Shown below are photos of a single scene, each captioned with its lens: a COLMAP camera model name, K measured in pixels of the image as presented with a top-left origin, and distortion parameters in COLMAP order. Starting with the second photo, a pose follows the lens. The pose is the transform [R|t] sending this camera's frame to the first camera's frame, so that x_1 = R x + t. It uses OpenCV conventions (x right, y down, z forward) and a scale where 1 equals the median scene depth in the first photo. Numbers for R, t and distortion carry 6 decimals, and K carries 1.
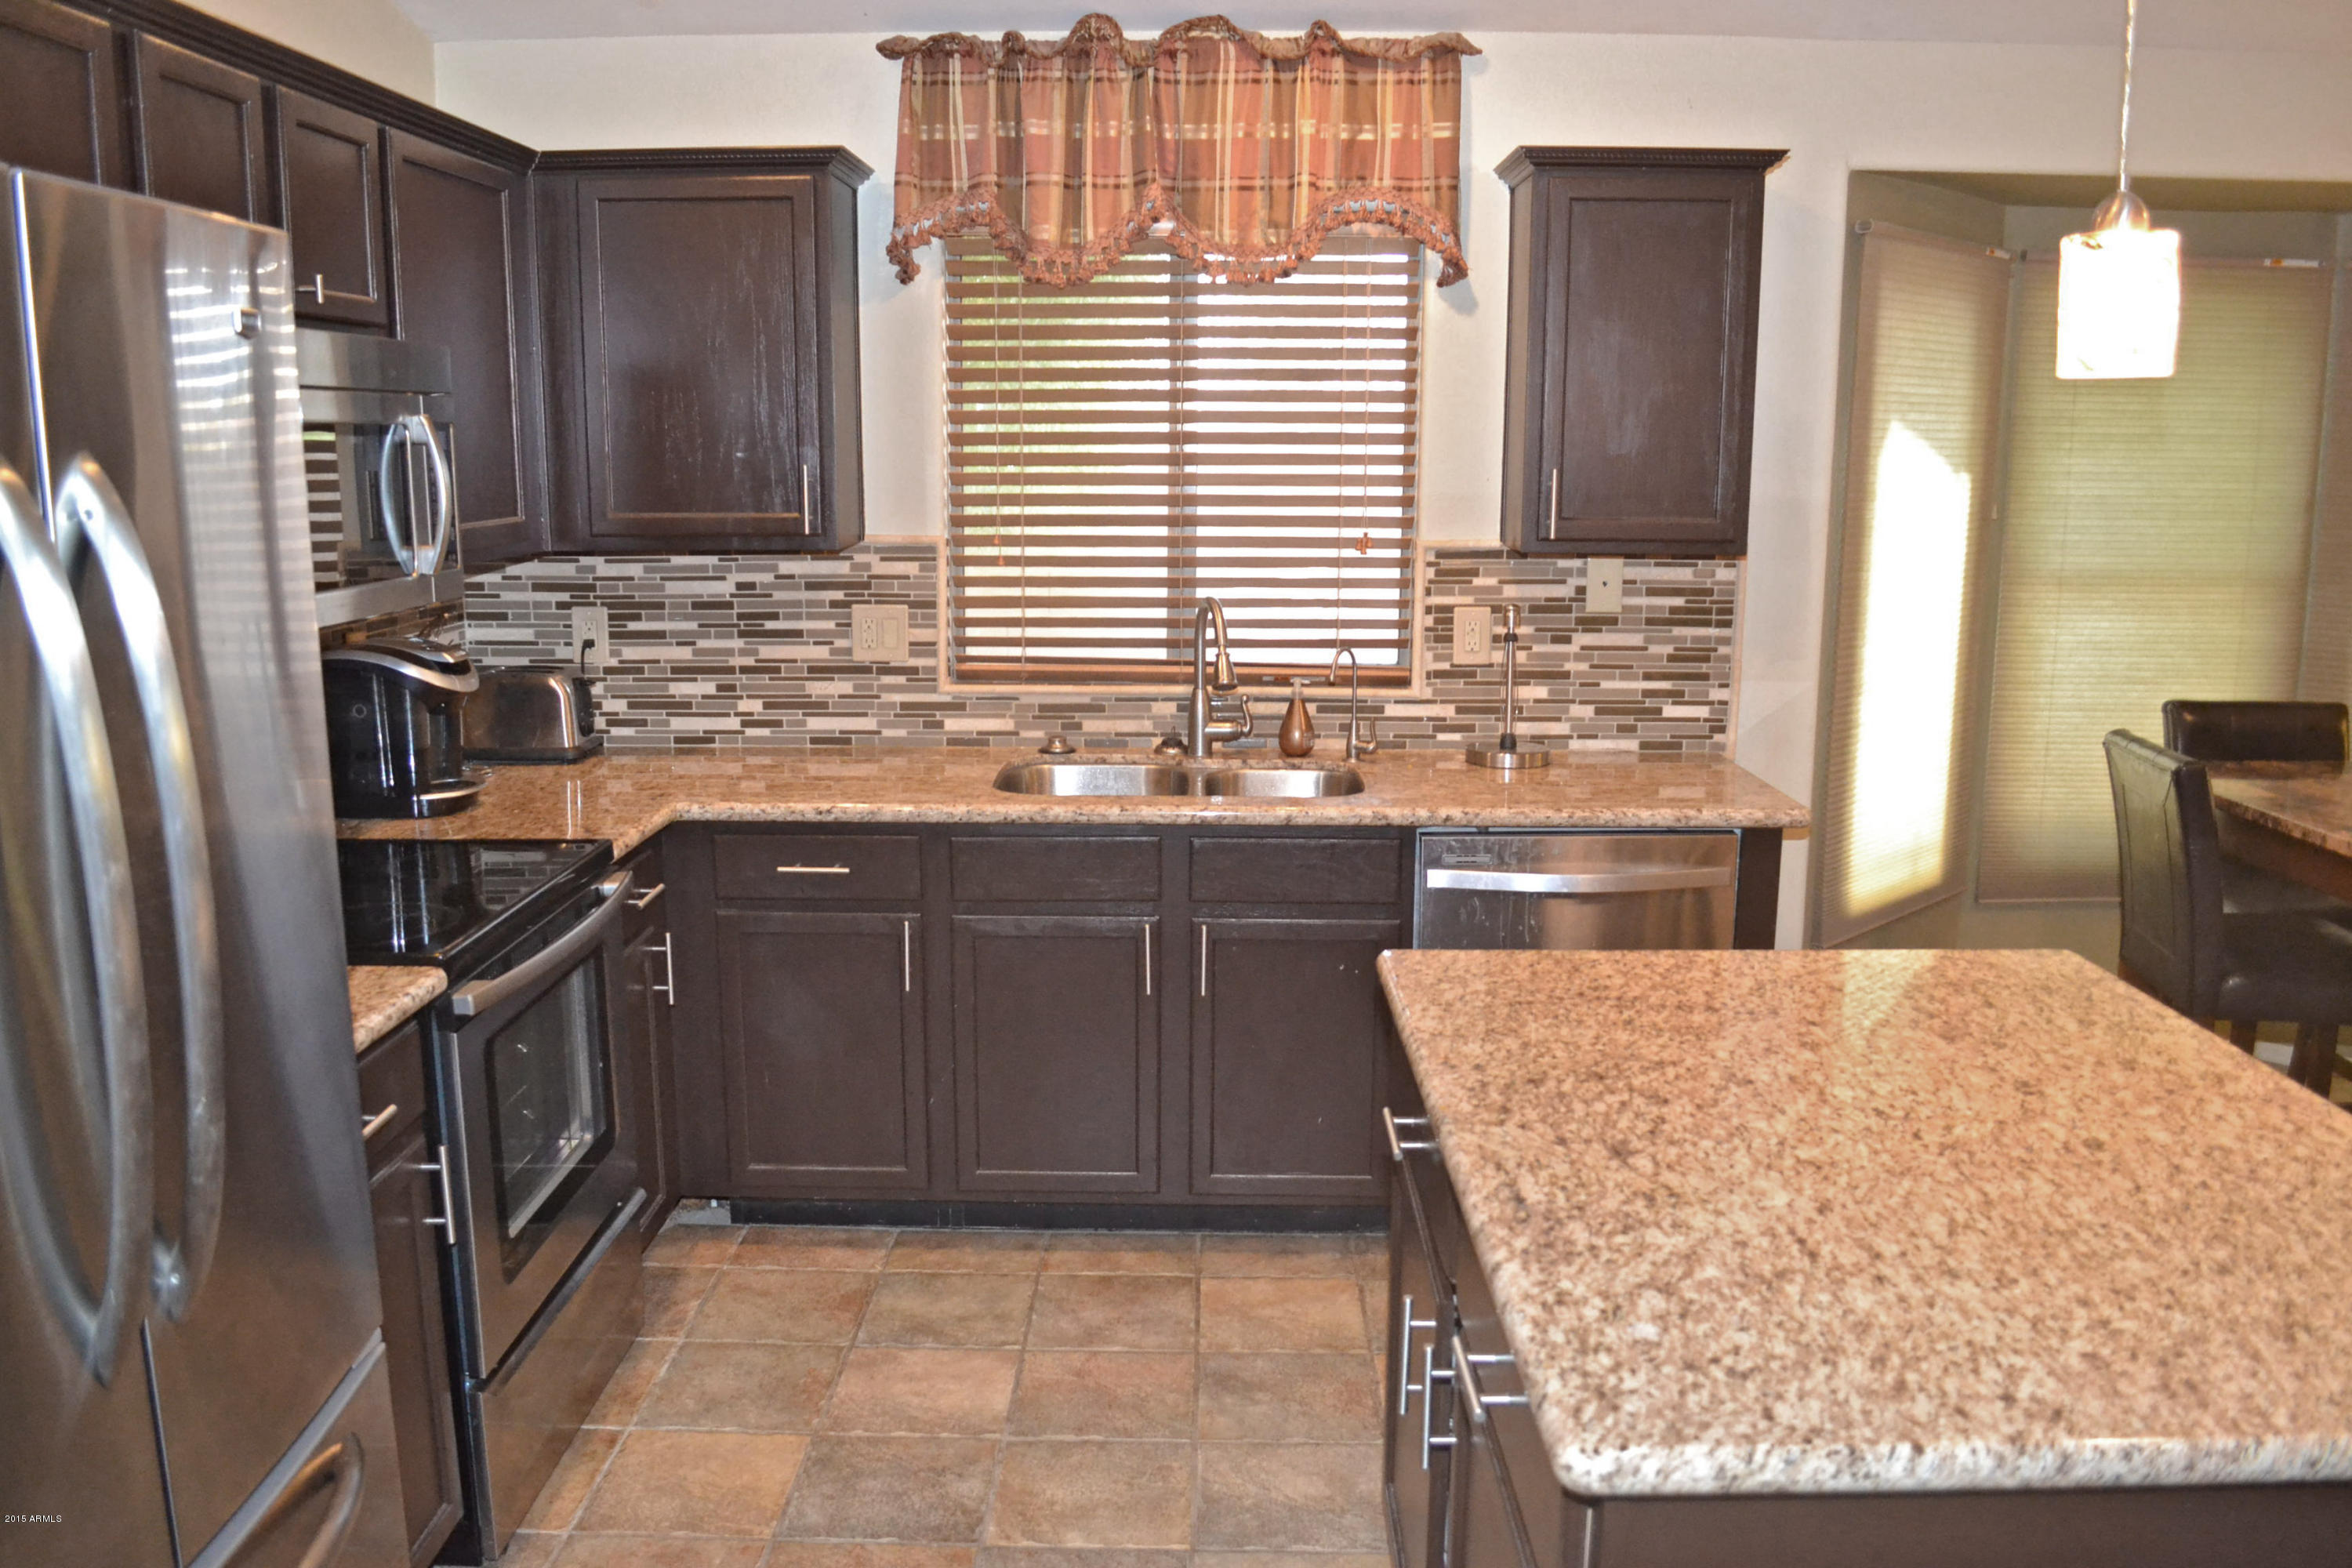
lens RADIAL K [[1886.0, 0, 1152.4], [0, 1886.0, 800.7], [0, 0, 1]] dist [-0.091124, 0.024318]
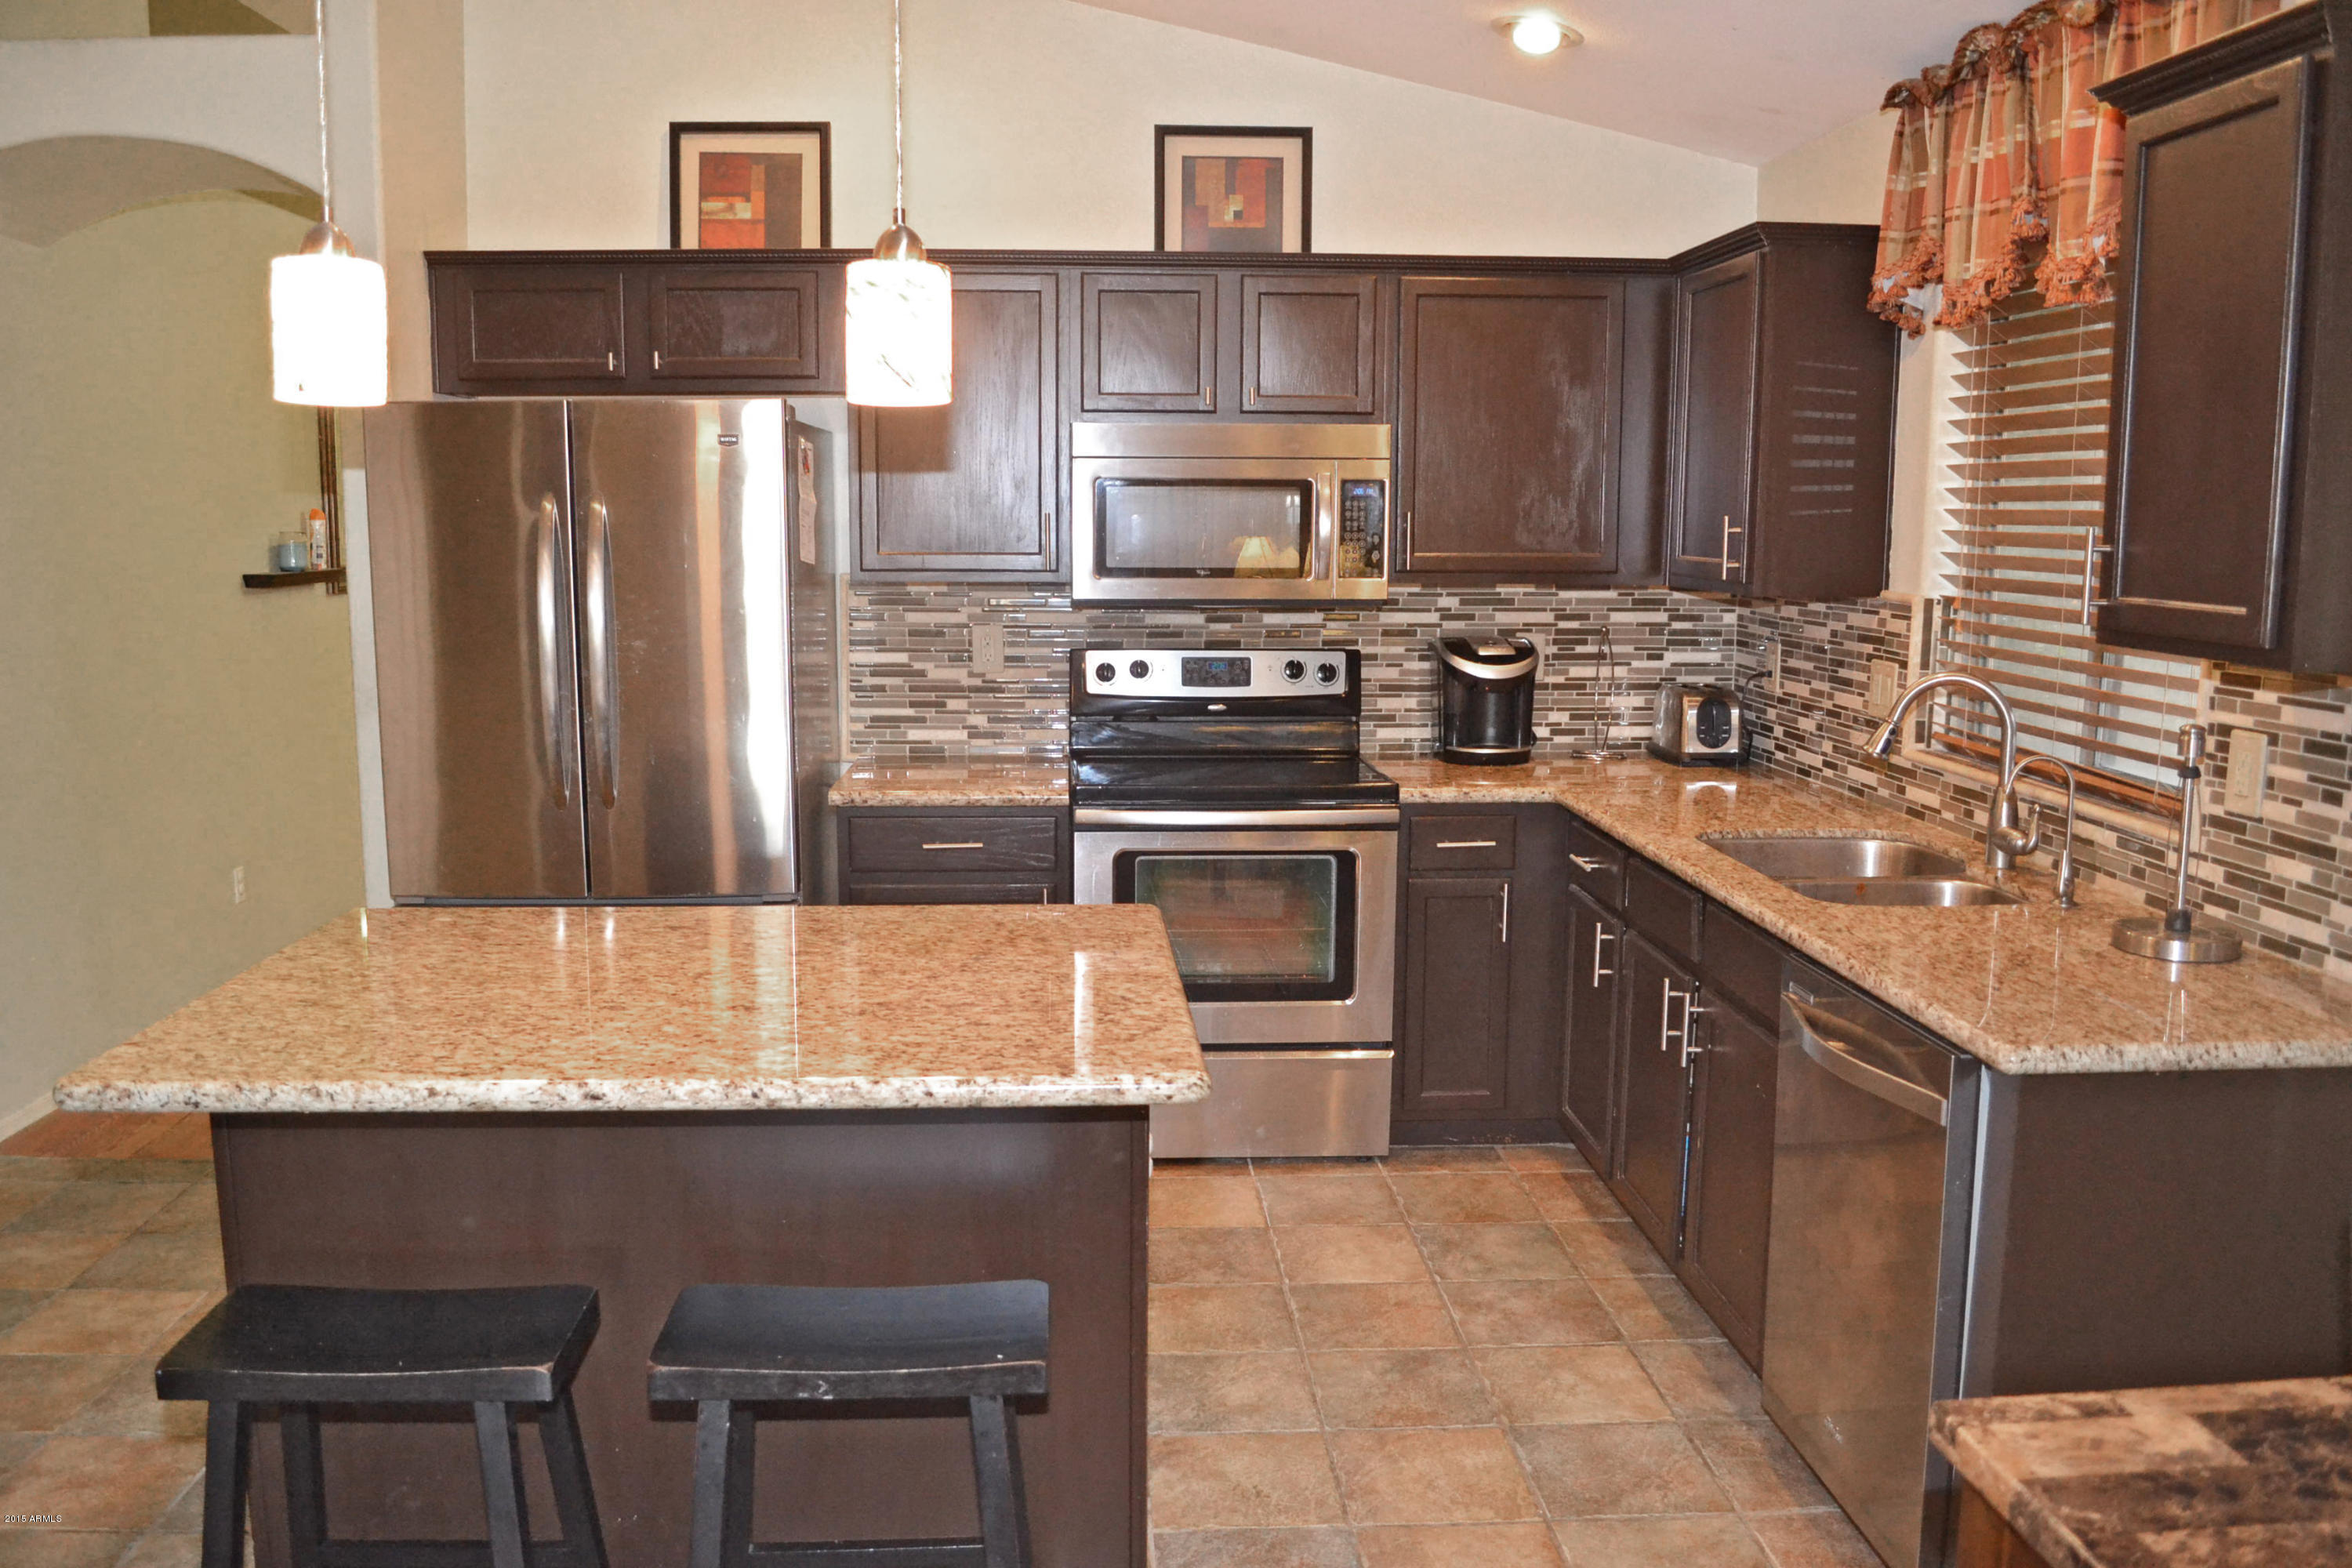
lens RADIAL K [[1886.0, 0, 1161.7], [0, 1886.0, 805.1], [0, 0, 1]] dist [-0.091124, 0.024318]
pose [[0.077773, 0.154765, -0.984885, 0.805375], [-0.193011, 0.971525, 0.137424, -0.091824], [0.978110, 0.179406, 0.105429, 0.537629]]
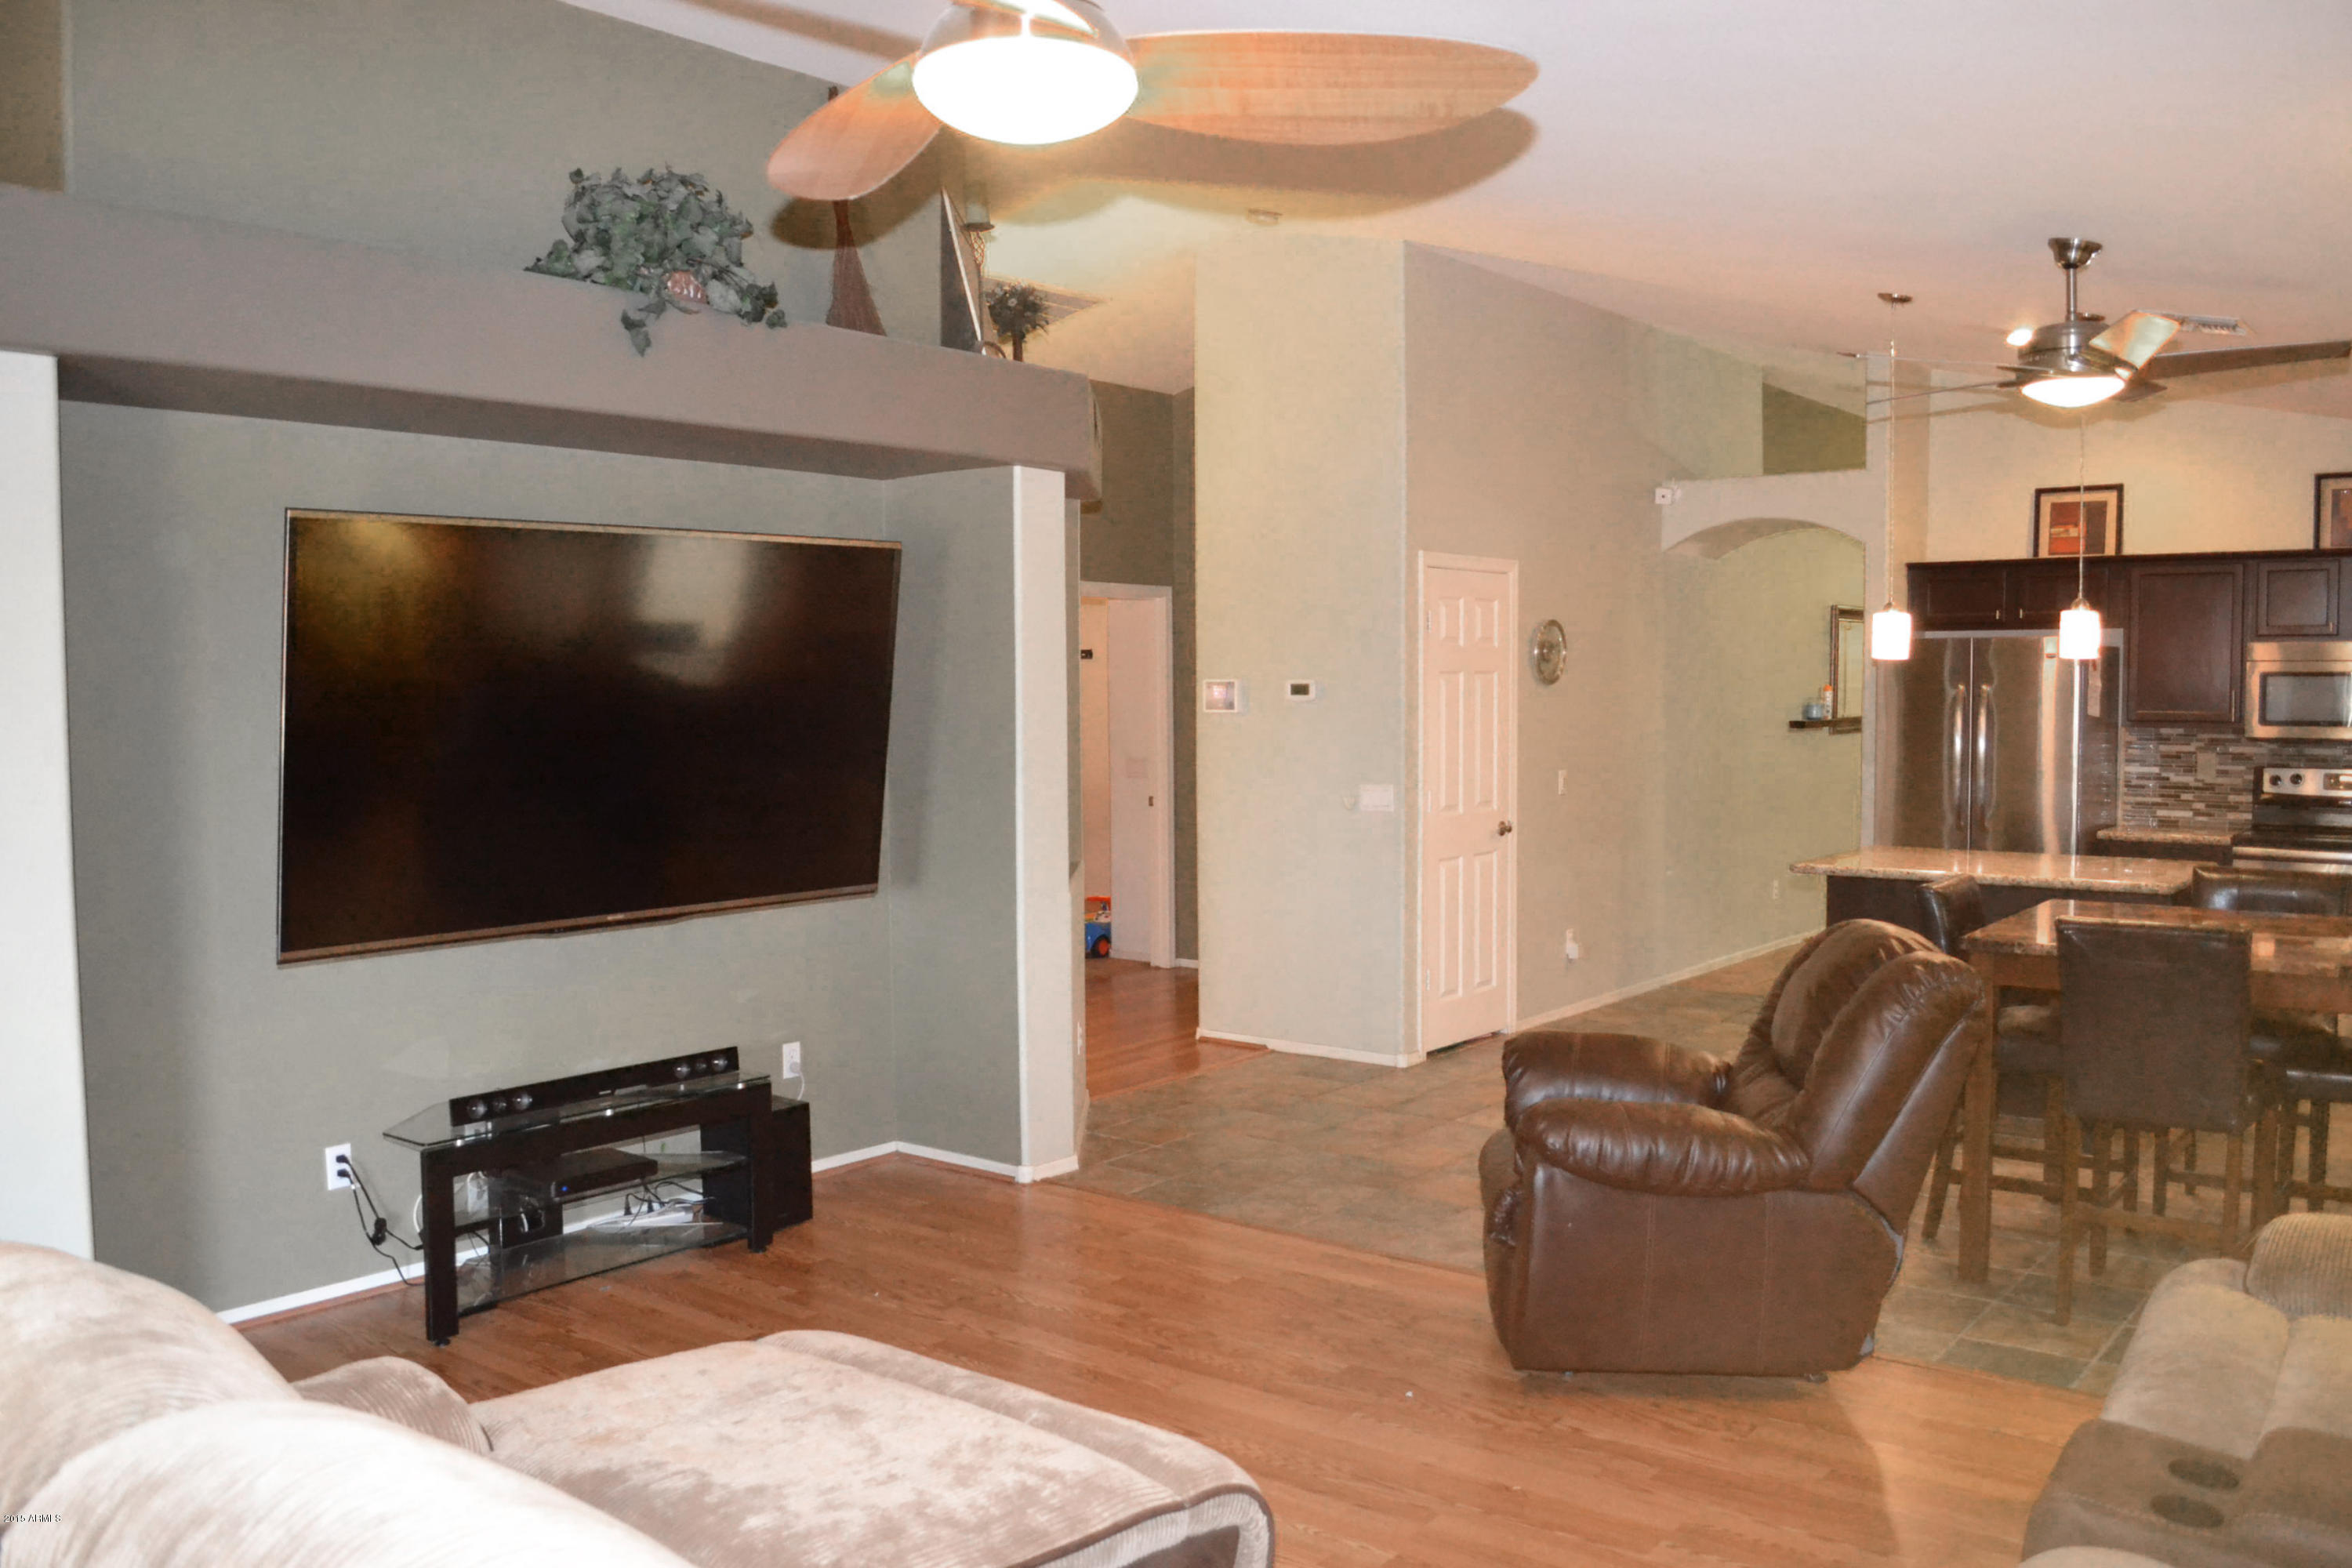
lens RADIAL K [[1886.0, 0, 1155.6], [0, 1886.0, 792.6], [0, 0, 1]] dist [-0.091124, 0.024318]
pose [[-0.606956, 0.049571, -0.793188, 1.973534], [-0.146564, 0.973952, 0.173021, -0.158193], [0.781104, 0.221269, -0.583881, 0.826395]]
